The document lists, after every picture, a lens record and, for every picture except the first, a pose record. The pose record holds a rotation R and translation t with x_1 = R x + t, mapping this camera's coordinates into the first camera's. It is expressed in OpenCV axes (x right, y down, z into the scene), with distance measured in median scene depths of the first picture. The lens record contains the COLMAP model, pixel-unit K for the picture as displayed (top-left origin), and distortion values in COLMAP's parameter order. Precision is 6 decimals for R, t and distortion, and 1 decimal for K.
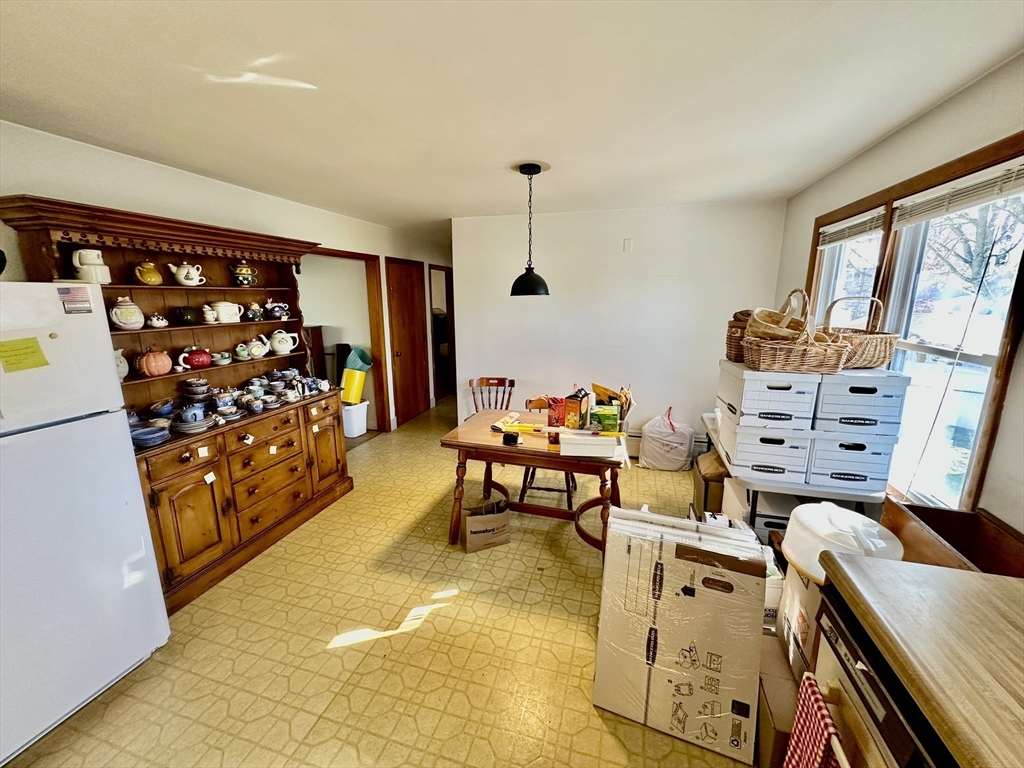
lens RADIAL K [[410.1, 0, 513.3], [0, 410.1, 382.8], [0, 0, 1]] dist [-0.003524, 0.000984]
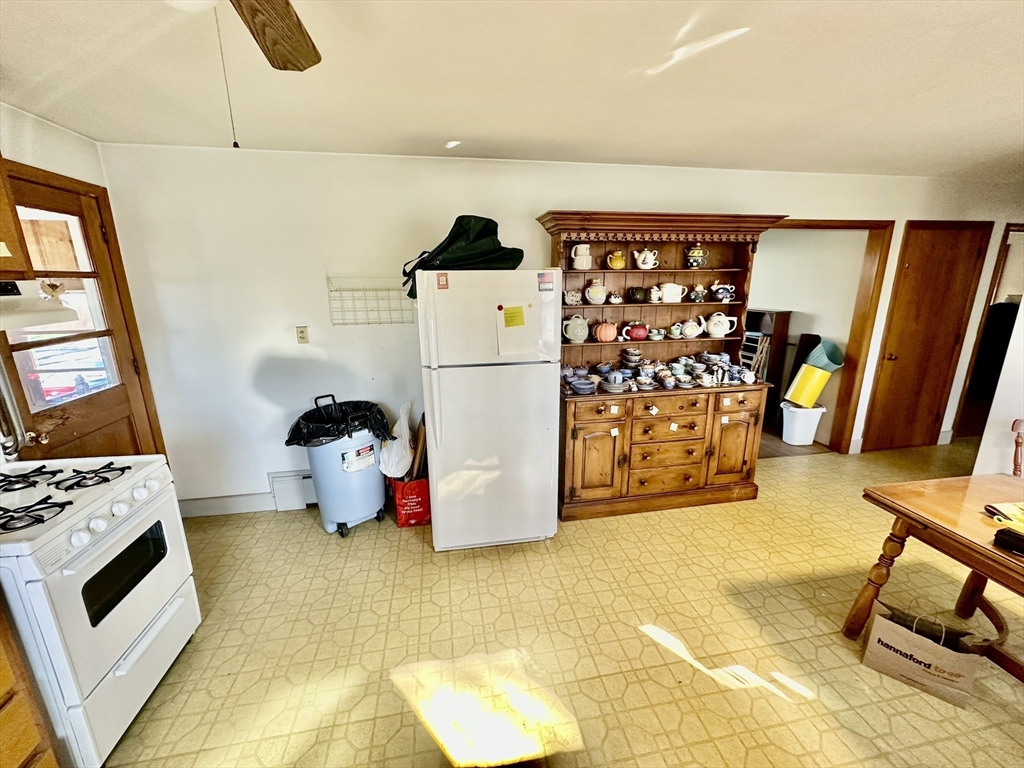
lens RADIAL K [[410.1, 0, 510.8], [0, 410.1, 382.8], [0, 0, 1]] dist [-0.003524, 0.000984]
pose [[0.440526, 0.215286, -0.871544, 0.116917], [-0.177491, 0.972543, 0.150521, -0.028814], [0.880019, 0.088383, 0.466642, 0.140685]]
